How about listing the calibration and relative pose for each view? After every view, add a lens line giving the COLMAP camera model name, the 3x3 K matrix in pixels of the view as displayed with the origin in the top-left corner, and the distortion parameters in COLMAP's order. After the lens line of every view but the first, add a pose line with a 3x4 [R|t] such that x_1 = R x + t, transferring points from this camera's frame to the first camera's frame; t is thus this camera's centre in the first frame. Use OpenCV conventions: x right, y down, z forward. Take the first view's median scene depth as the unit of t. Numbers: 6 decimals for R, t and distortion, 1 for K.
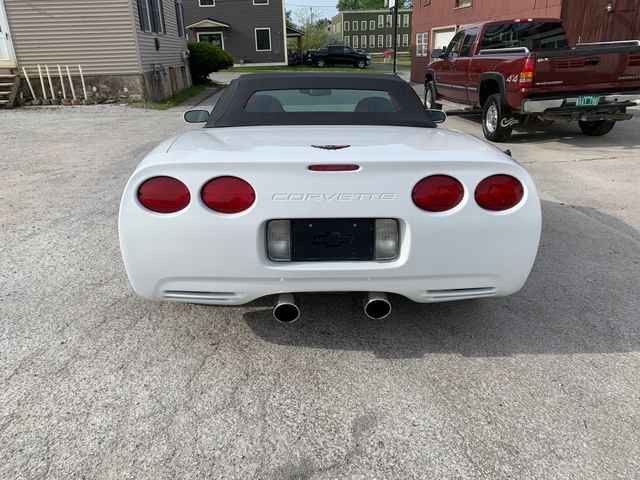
lens RADIAL K [[500.8, 0, 320.0], [0, 500.8, 240.0], [0, 0, 1]] dist [0.006977, 0.003341]
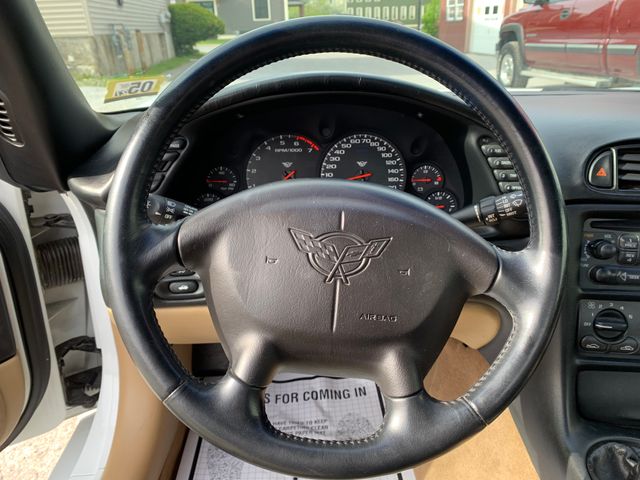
lens RADIAL K [[499.8, 0, 319.8], [0, 499.8, 234.6], [0, 0, 1]] dist [0.010443, -0.000636]
pose [[0.999993, -0.003500, 0.001612, -0.033949], [0.003448, 0.999494, 0.031615, -0.071583], [-0.001722, -0.031609, 0.999499, 0.280890]]
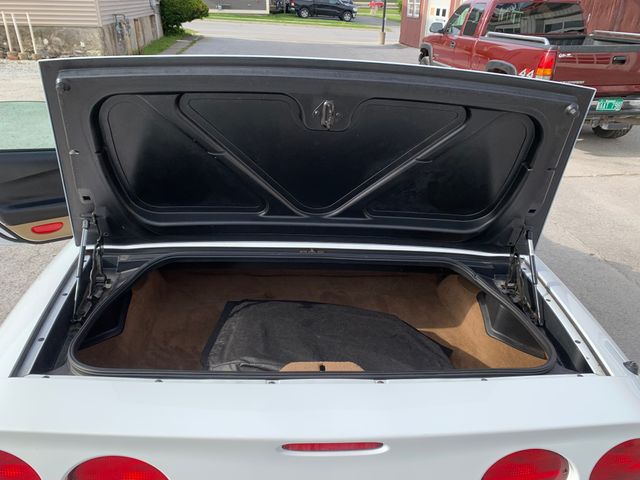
lens RADIAL K [[499.8, 0, 319.8], [0, 499.8, 234.6], [0, 0, 1]] dist [0.010443, -0.000636]
pose [[0.998122, 0.036120, 0.049472, -0.002621], [-0.040257, 0.995537, 0.085349, -0.059832], [-0.046168, -0.087181, 0.995122, 0.076448]]
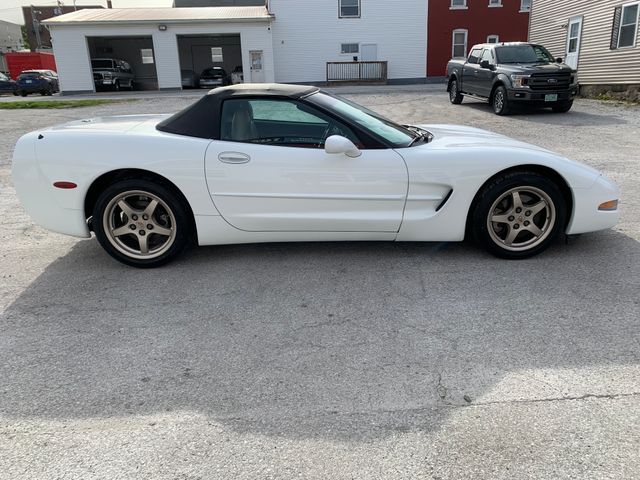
lens RADIAL K [[499.8, 0, 319.8], [0, 499.8, 234.6], [0, 0, 1]] dist [0.010443, -0.000636]
pose [[-0.035879, 0.314853, -0.948462, 0.327181], [-0.319973, 0.895492, 0.309373, -0.112611], [0.946747, 0.314582, 0.068615, 0.304637]]
